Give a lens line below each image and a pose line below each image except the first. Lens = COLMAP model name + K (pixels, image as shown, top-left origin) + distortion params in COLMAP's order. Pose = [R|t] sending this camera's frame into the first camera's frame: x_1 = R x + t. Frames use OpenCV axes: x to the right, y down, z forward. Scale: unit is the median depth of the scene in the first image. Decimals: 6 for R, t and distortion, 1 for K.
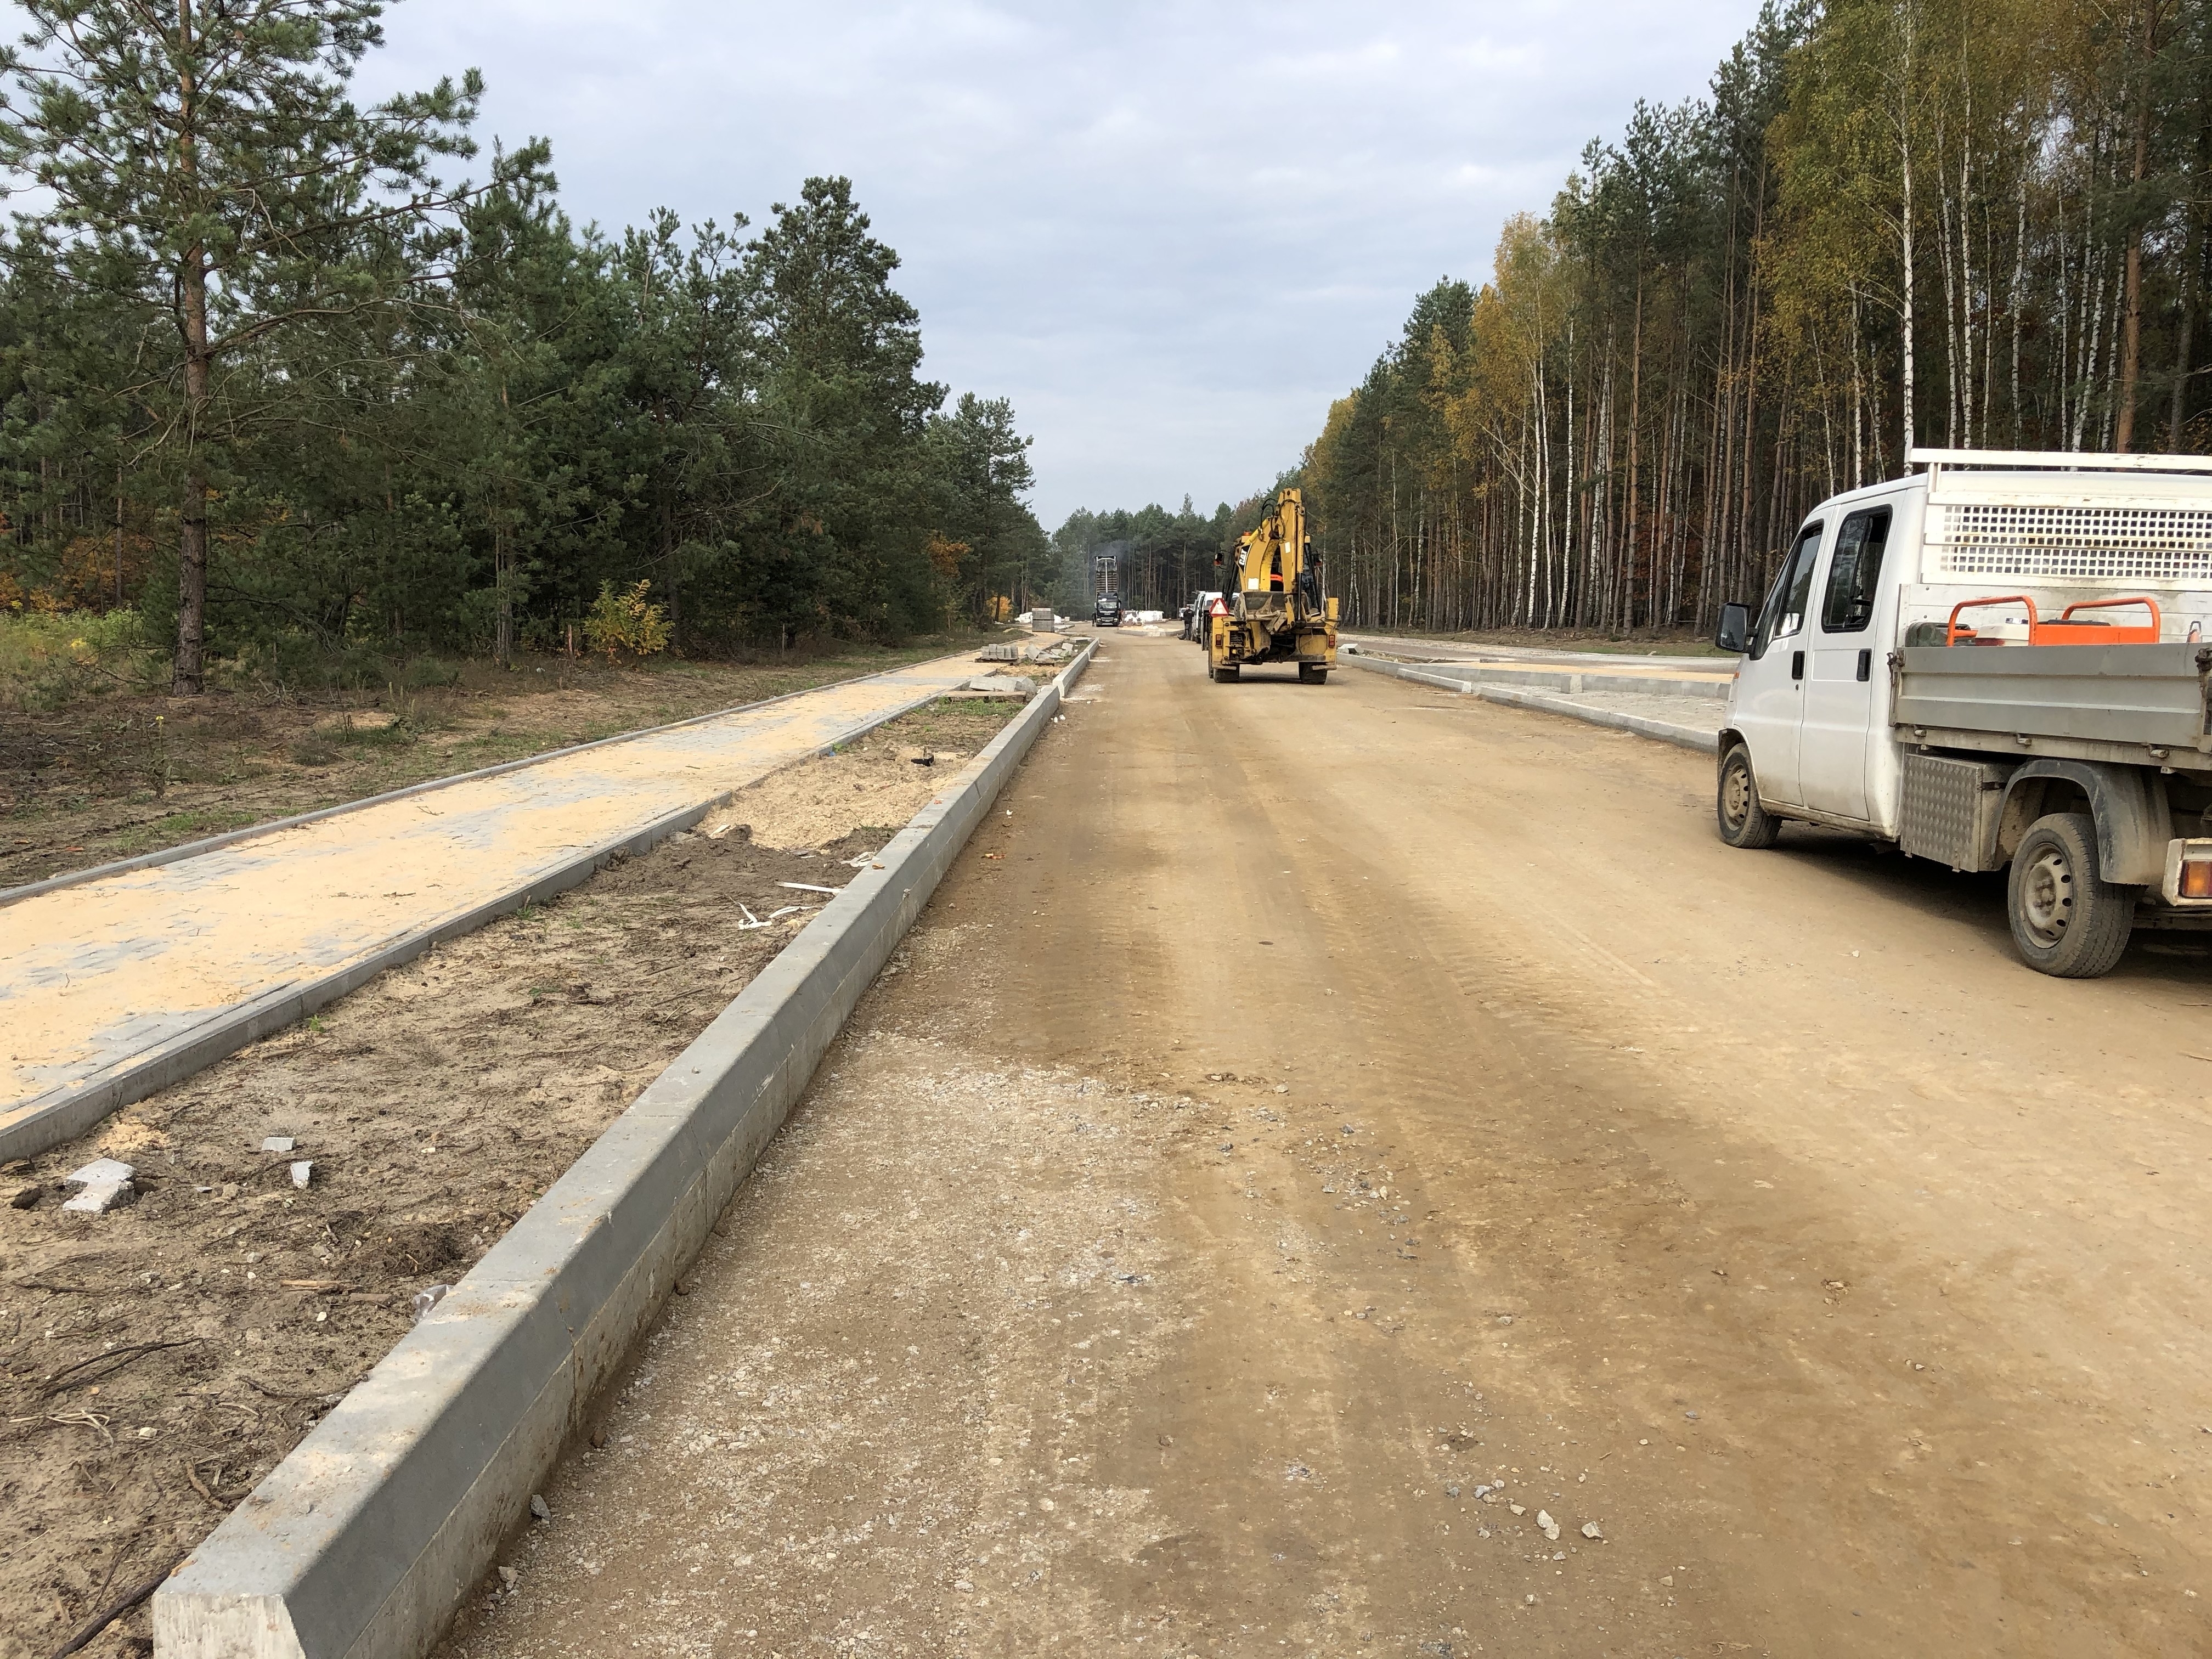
lens RADIAL K [[1934.2, 0, 1106.0], [0, 1934.2, 829.5], [0, 0, 1]] dist [0.146560, -0.254643]
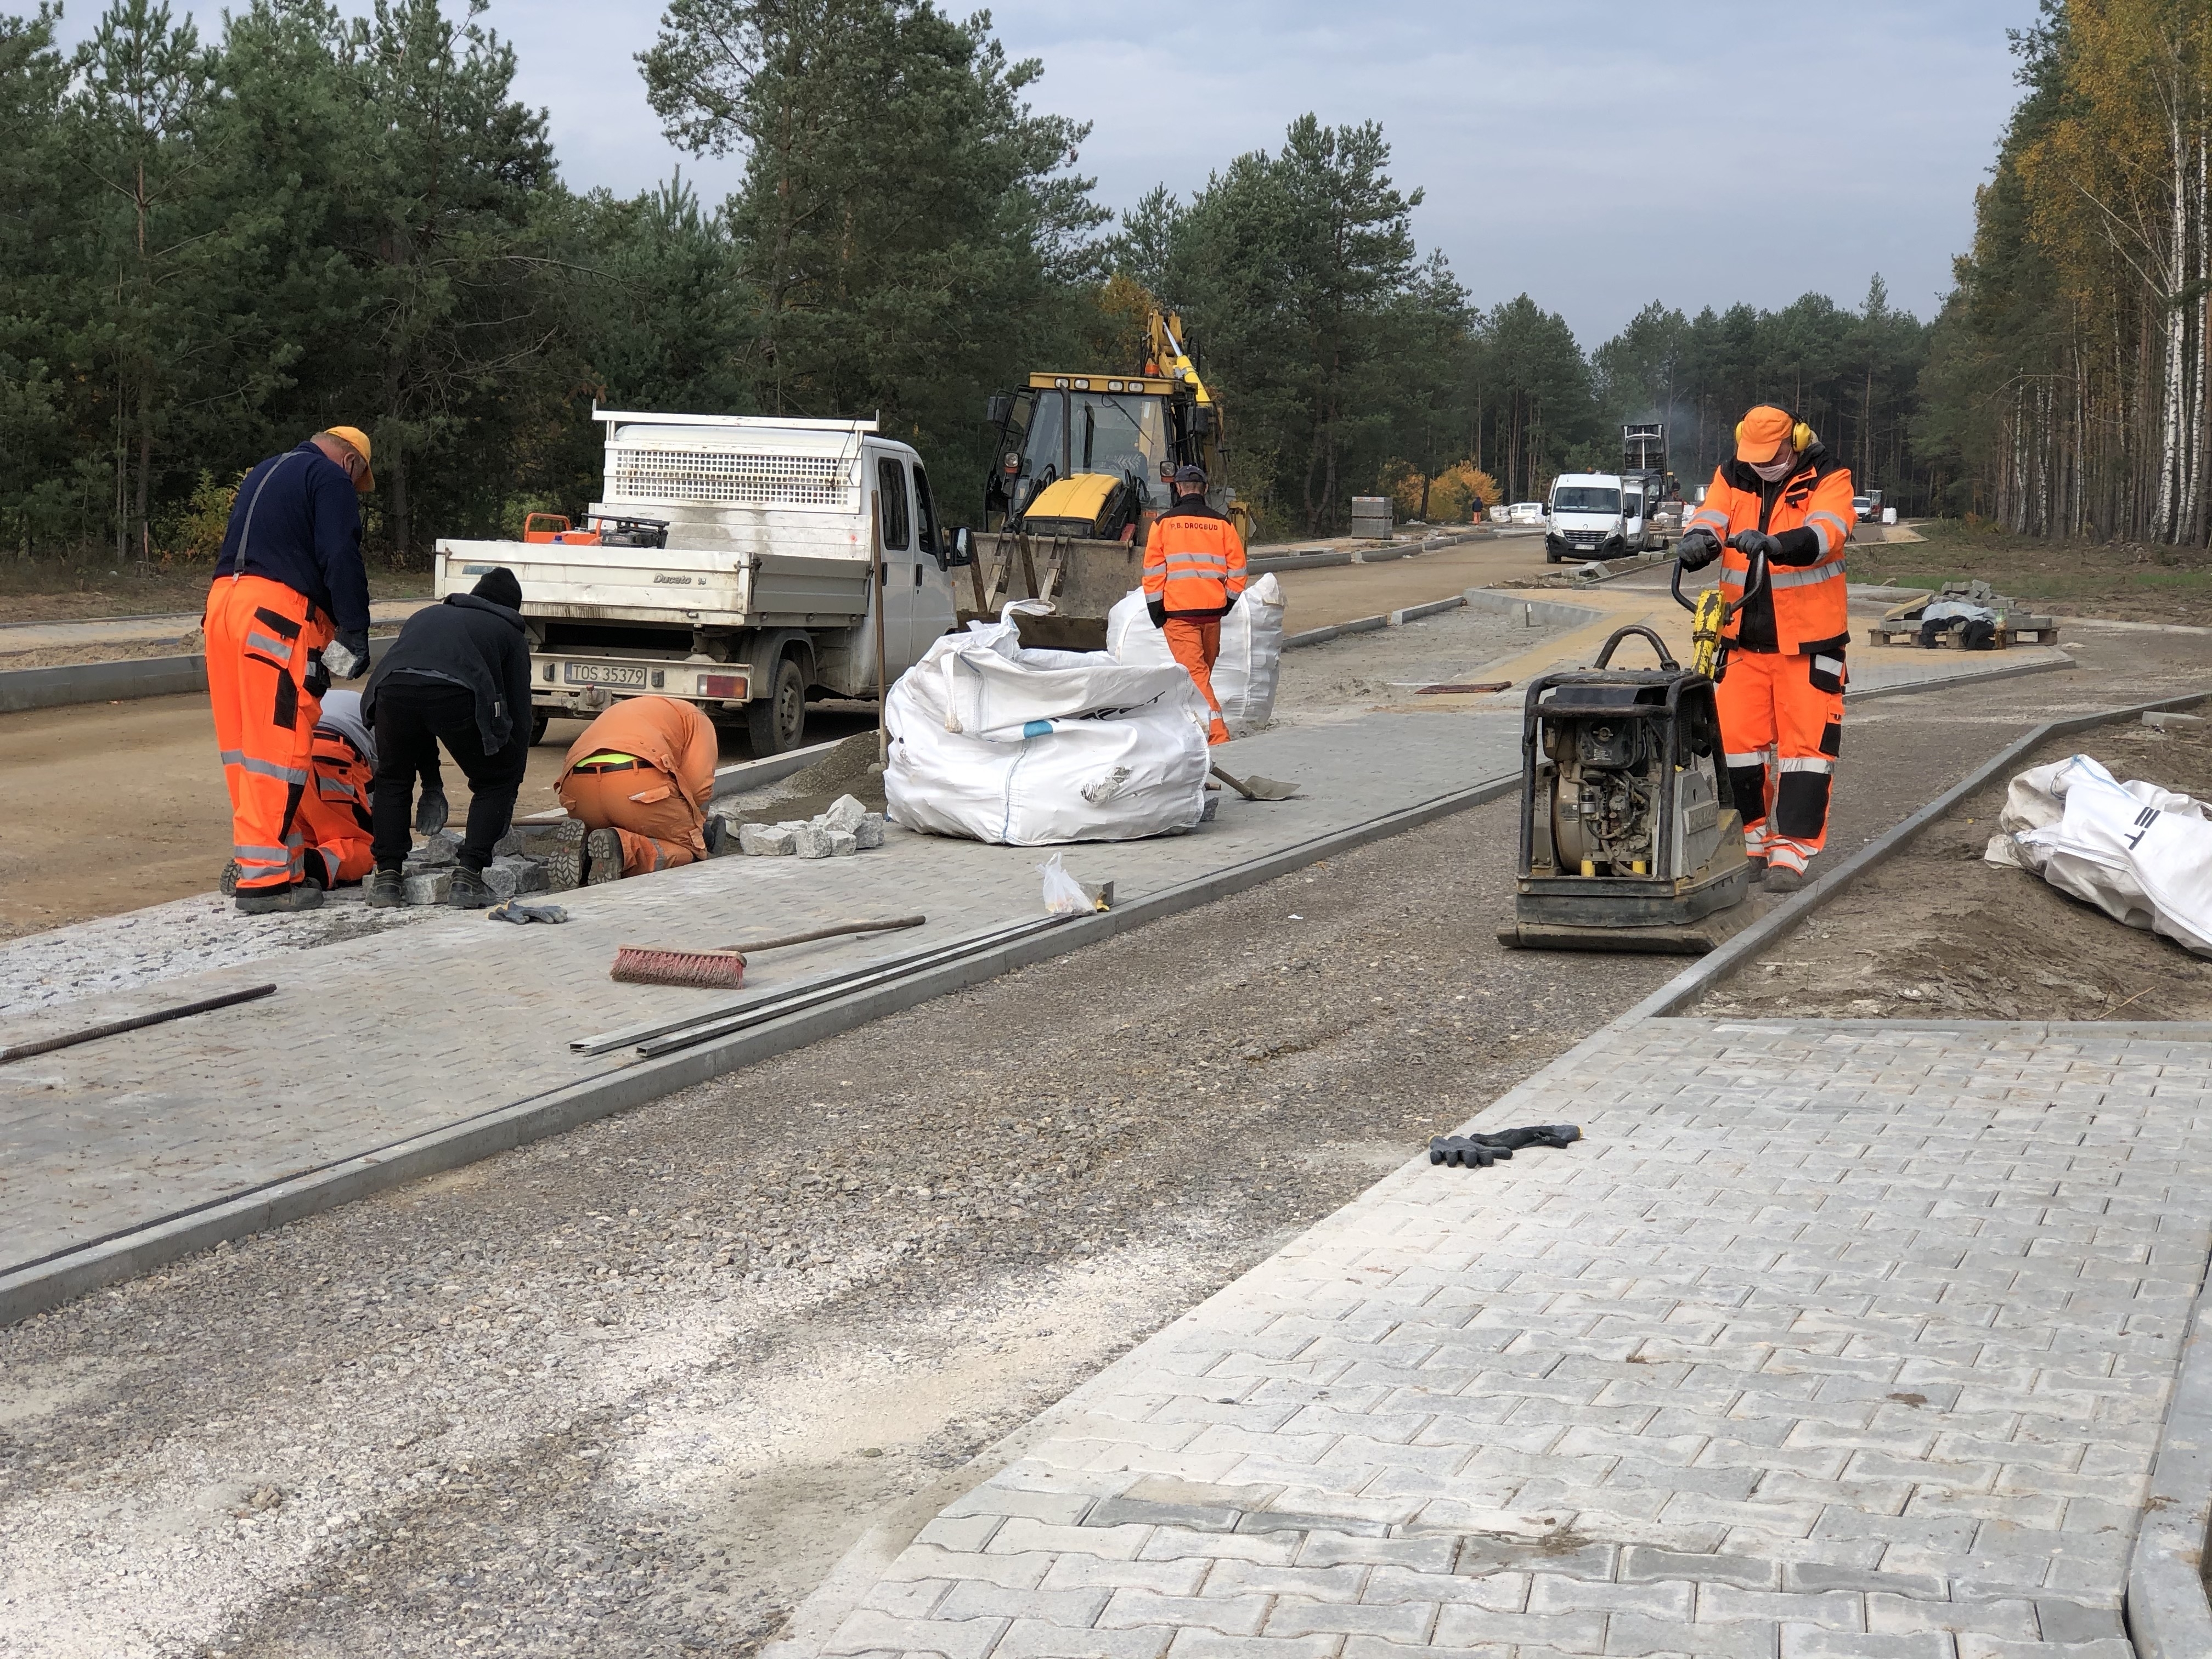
lens RADIAL K [[3920.6, 0, 1106.0], [0, 3920.6, 829.5], [0, 0, 1]] dist [-0.035005, 0.923201]
pose [[0.982823, 0.021219, -0.183328, 0.192372], [-0.026287, 0.999335, -0.025262, 0.026115], [0.182670, 0.029647, 0.982727, -0.258316]]
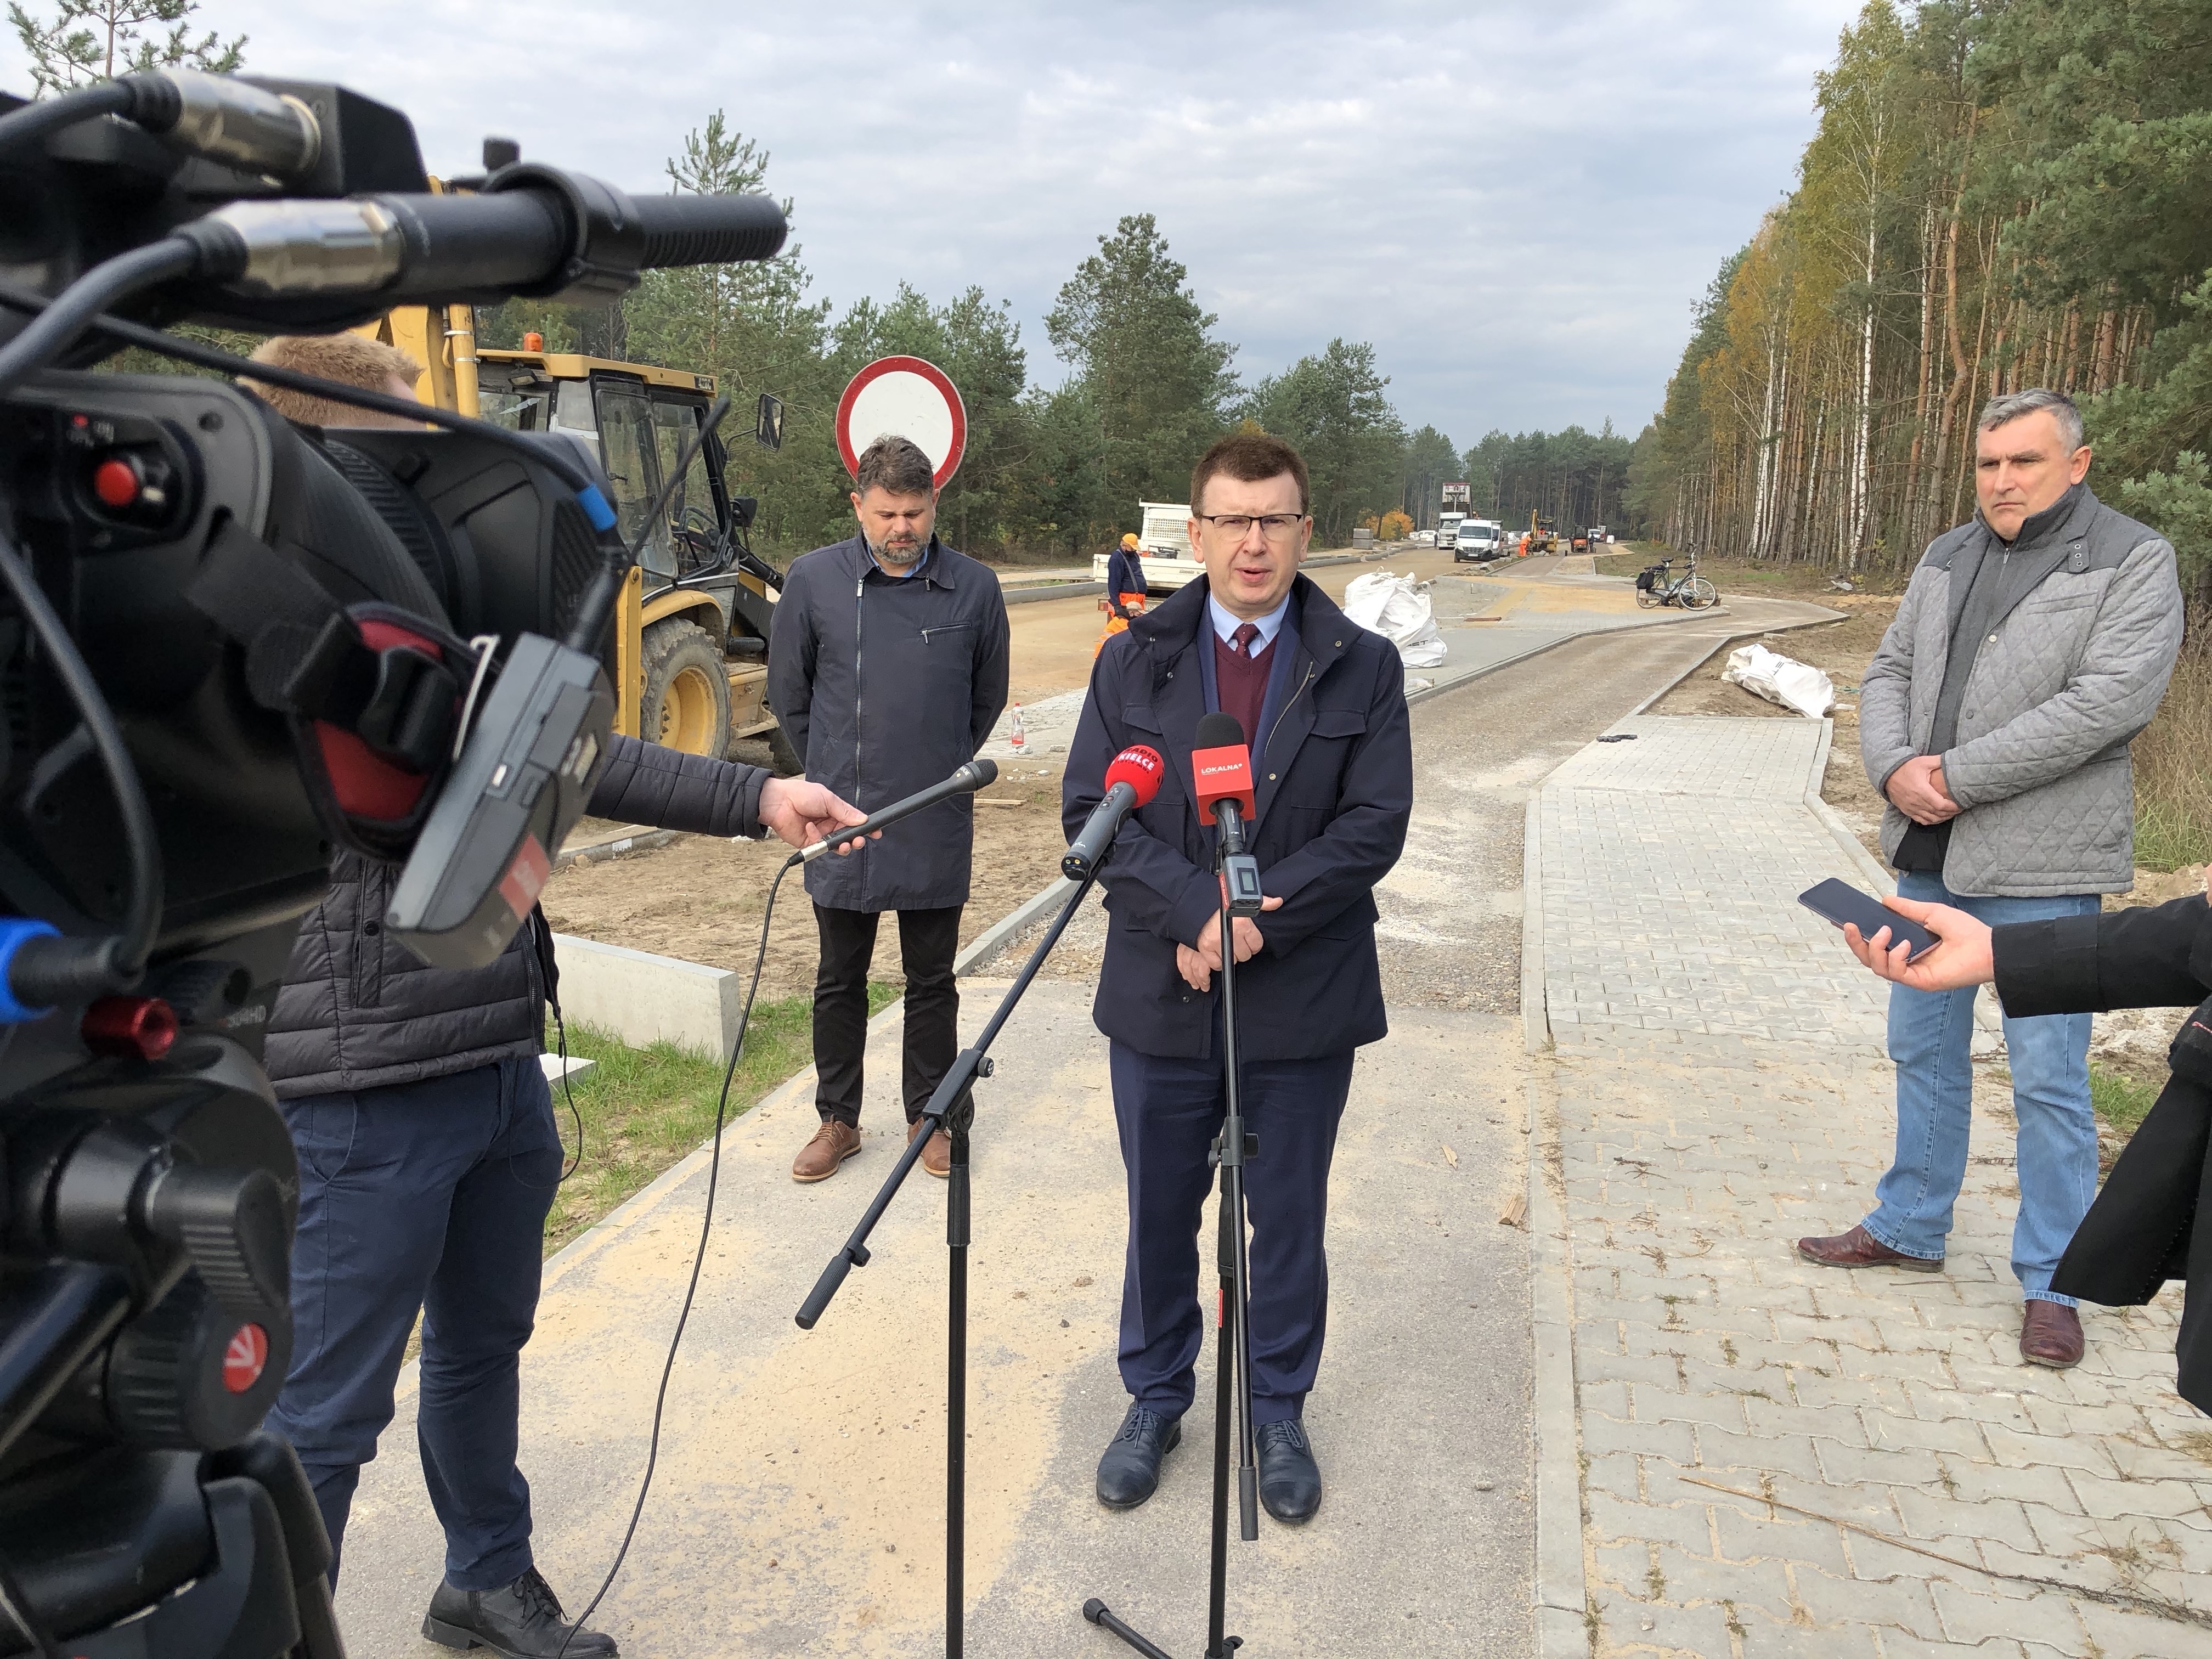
lens RADIAL K [[1934.2, 0, 1106.0], [0, 1934.2, 829.5], [0, 0, 1]] dist [0.146560, -0.254643]
pose [[0.971959, 0.061063, -0.227086, 0.177294], [-0.051173, 0.997478, 0.049191, 0.034661], [0.229517, -0.036191, 0.972632, -0.368823]]
